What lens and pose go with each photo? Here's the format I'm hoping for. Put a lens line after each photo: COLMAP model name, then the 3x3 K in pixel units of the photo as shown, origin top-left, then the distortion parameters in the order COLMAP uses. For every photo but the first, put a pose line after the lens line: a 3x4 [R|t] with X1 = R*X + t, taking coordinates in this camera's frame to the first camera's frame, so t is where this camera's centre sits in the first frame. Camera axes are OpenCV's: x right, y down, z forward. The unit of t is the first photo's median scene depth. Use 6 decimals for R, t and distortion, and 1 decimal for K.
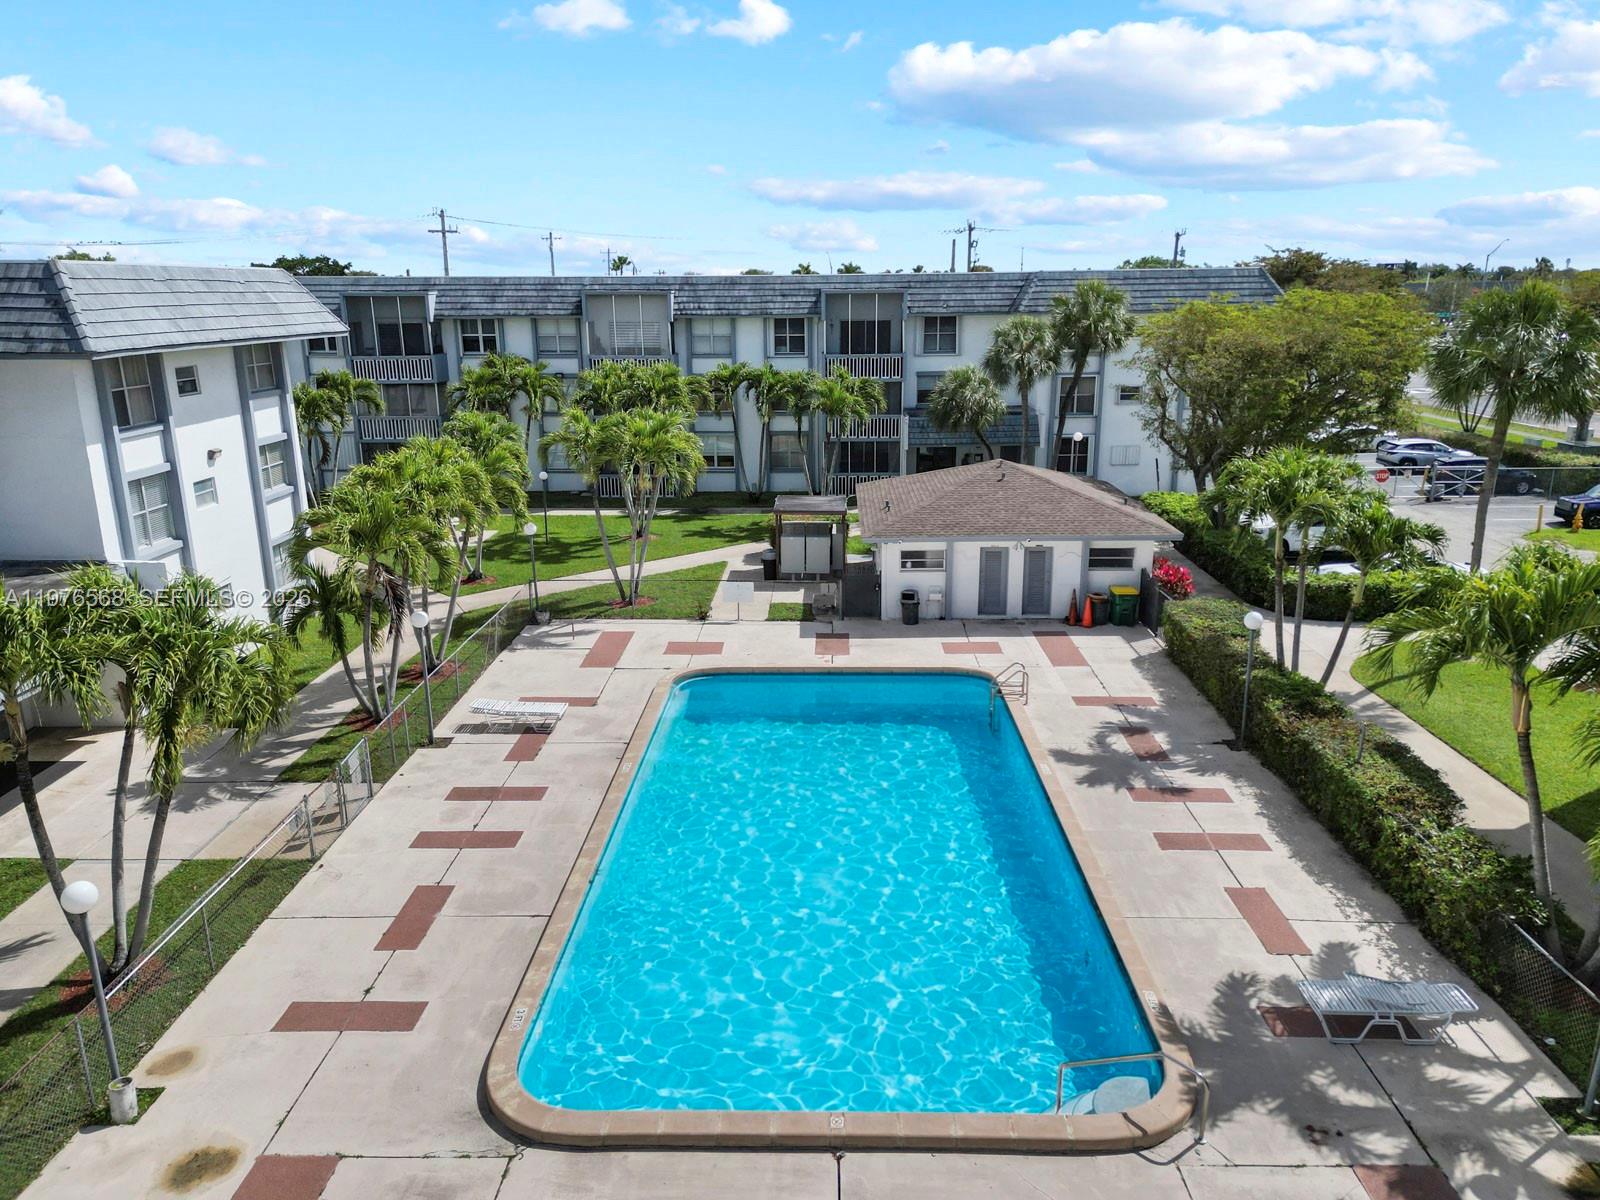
lens RADIAL K [[1112.3, 0, 810.0], [0, 1112.3, 589.0], [0, 0, 1]] dist [0.085318, -0.067321]
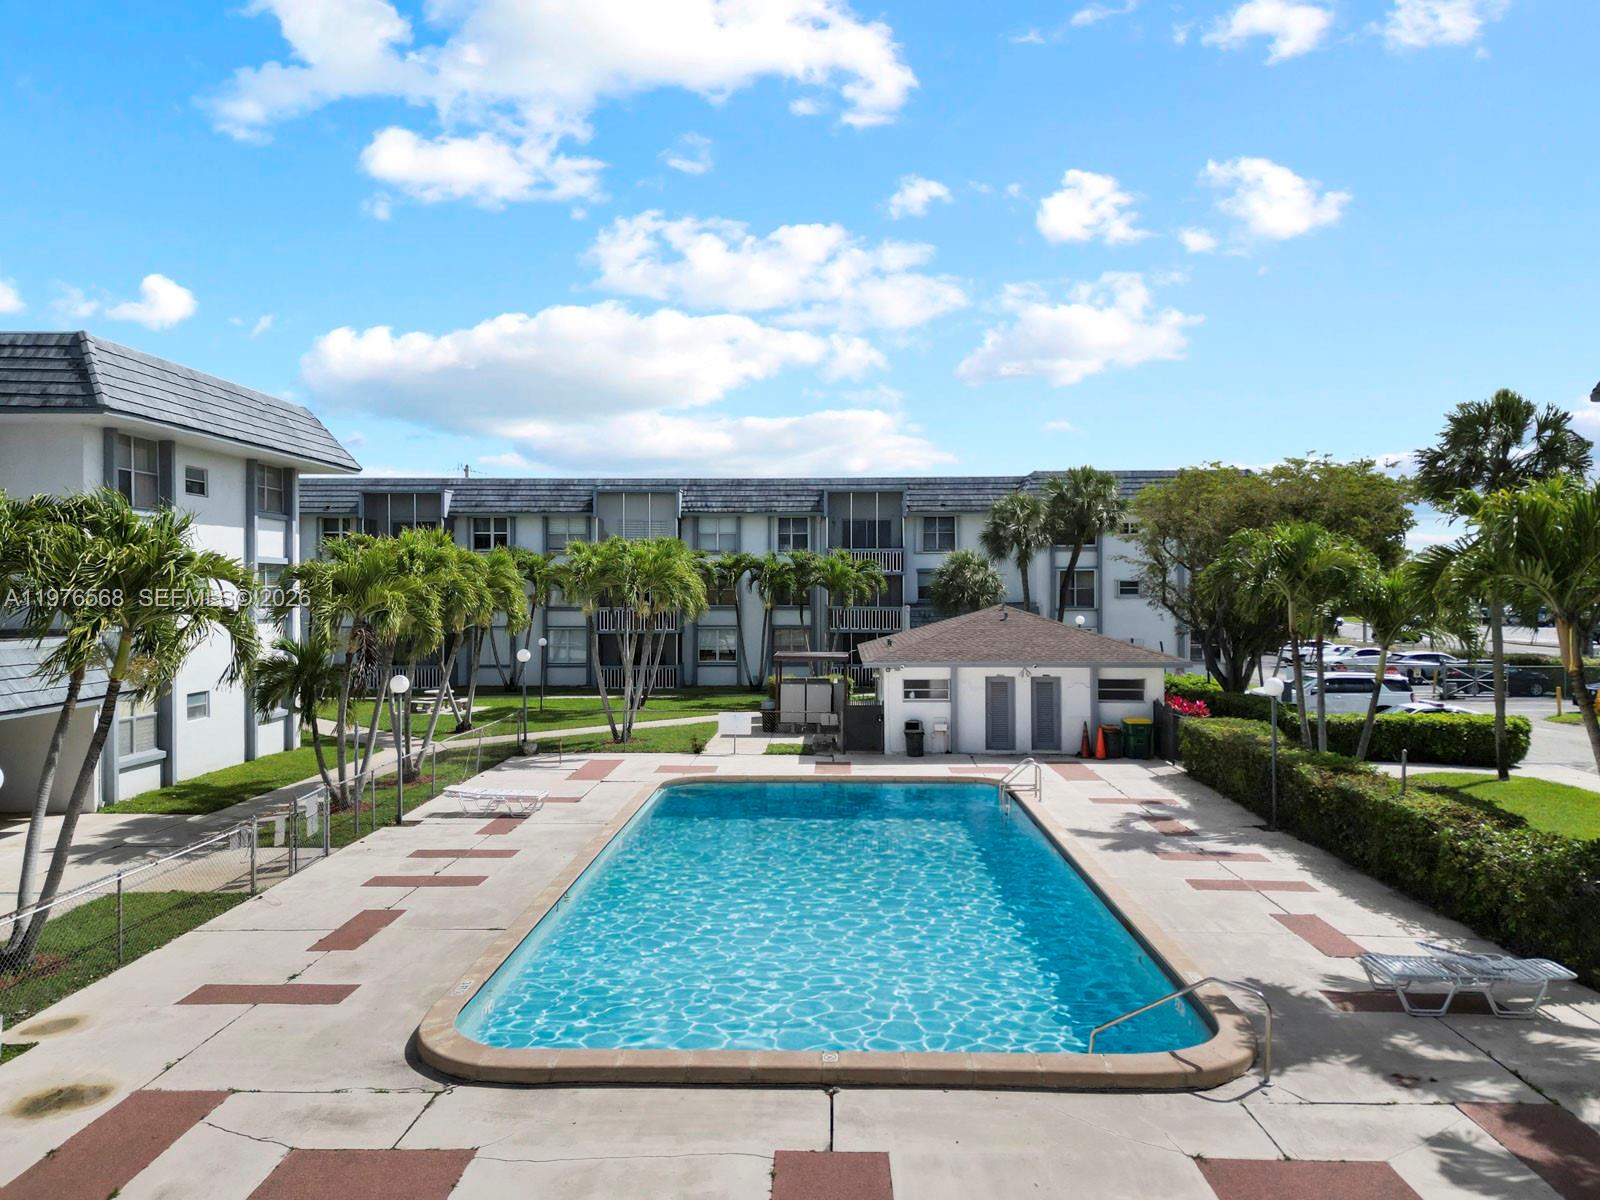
lens RADIAL K [[1112.3, 0, 810.0], [0, 1112.3, 589.0], [0, 0, 1]] dist [0.085318, -0.067321]
pose [[0.999980, 0.003227, -0.005355, 0.004985], [-0.004505, 0.965823, -0.259165, 0.142456], [0.004336, 0.259184, 0.965818, 0.040653]]
